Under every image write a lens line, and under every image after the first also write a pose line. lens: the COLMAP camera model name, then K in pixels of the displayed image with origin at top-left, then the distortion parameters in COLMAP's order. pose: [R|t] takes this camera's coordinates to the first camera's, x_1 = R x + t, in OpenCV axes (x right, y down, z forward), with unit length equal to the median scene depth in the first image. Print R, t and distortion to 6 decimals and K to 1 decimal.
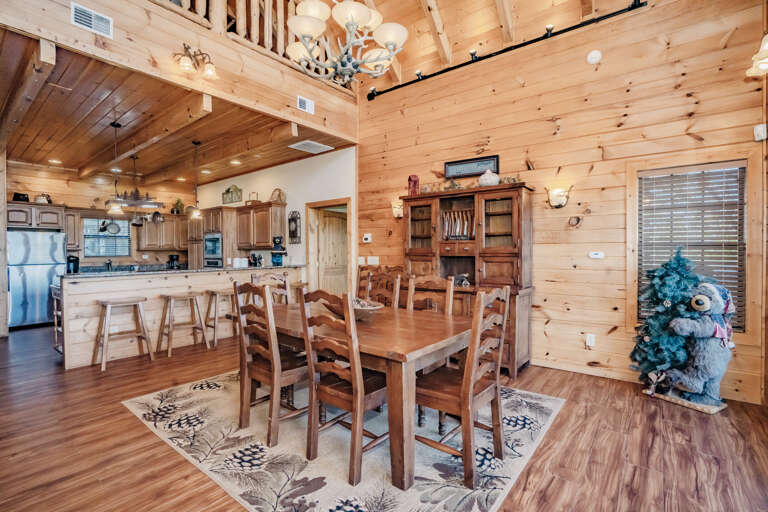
lens RADIAL K [[363.1, 0, 384.1], [0, 363.1, 254.0], [0, 0, 1]] dist [-0.025687, 0.001235]
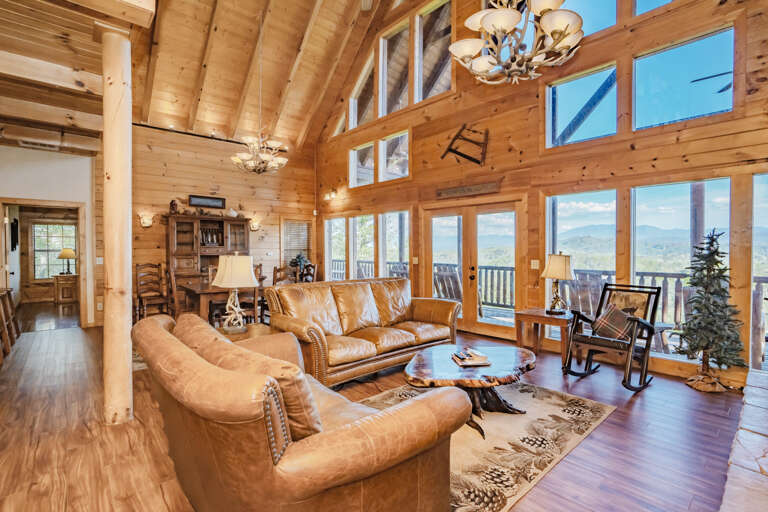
lens RADIAL K [[363.1, 0, 384.8], [0, 363.1, 252.8], [0, 0, 1]] dist [-0.025687, 0.001235]
pose [[0.175072, -0.009696, 0.984508, -1.258979], [0.002819, 0.999952, 0.009347, -0.018425], [-0.984552, 0.001138, 0.175091, -0.088842]]
